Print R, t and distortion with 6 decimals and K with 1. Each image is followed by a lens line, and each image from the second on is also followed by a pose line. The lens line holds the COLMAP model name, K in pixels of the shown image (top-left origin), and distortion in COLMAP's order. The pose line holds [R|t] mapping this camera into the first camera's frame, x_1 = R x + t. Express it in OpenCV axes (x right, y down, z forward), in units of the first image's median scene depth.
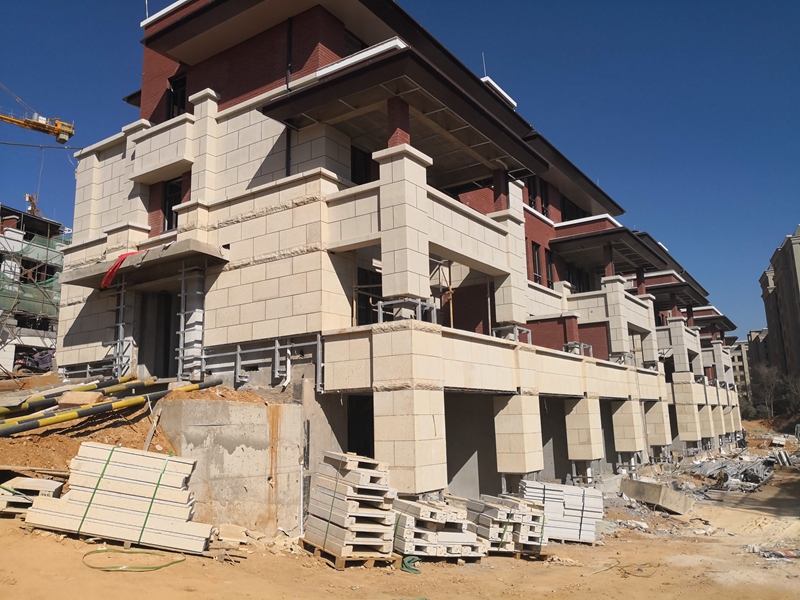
lens RADIAL K [[657.6, 0, 400.0], [0, 657.6, 300.0], [0, 0, 1]] dist [0.074956, -0.118809]
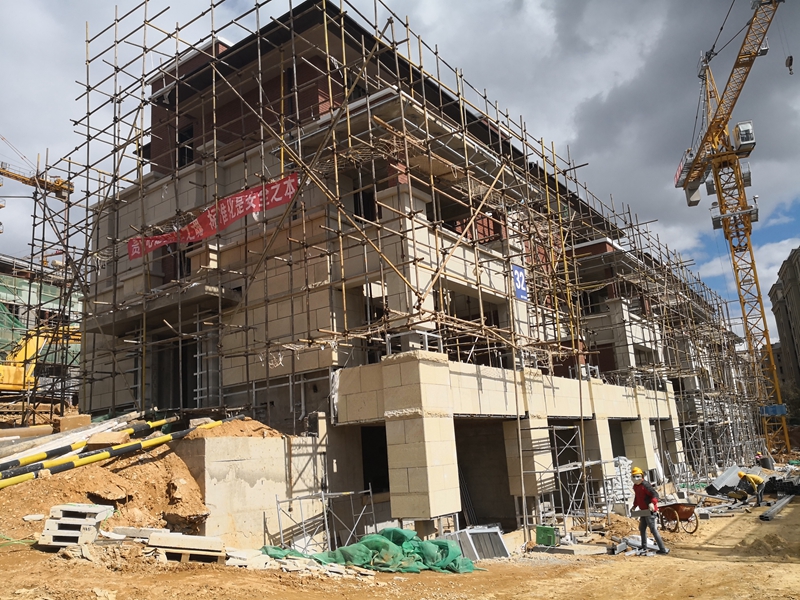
lens RADIAL K [[664.2, 0, 400.0], [0, 664.2, 300.0], [0, 0, 1]] dist [0.005372, -0.002362]
pose [[0.998690, -0.050143, -0.010209, 0.000561], [0.049595, 0.997602, -0.048276, -0.000022], [0.012605, 0.047706, 0.998782, -0.010669]]
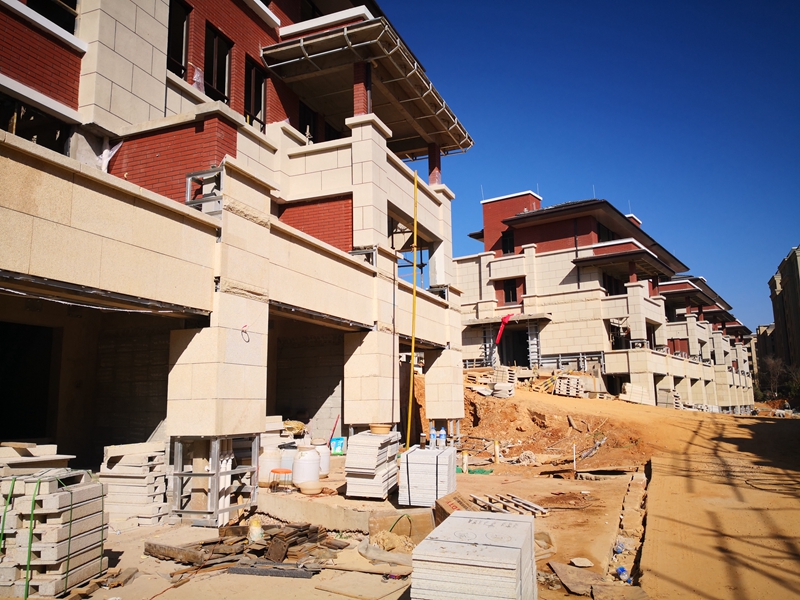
lens RADIAL K [[657.6, 0, 400.0], [0, 657.6, 300.0], [0, 0, 1]] dist [0.074956, -0.118809]
pose [[0.999916, 0.009508, -0.008779, -0.844773], [-0.009311, 0.999710, 0.022200, -0.191438], [0.008988, -0.022116, 0.999715, -1.534968]]
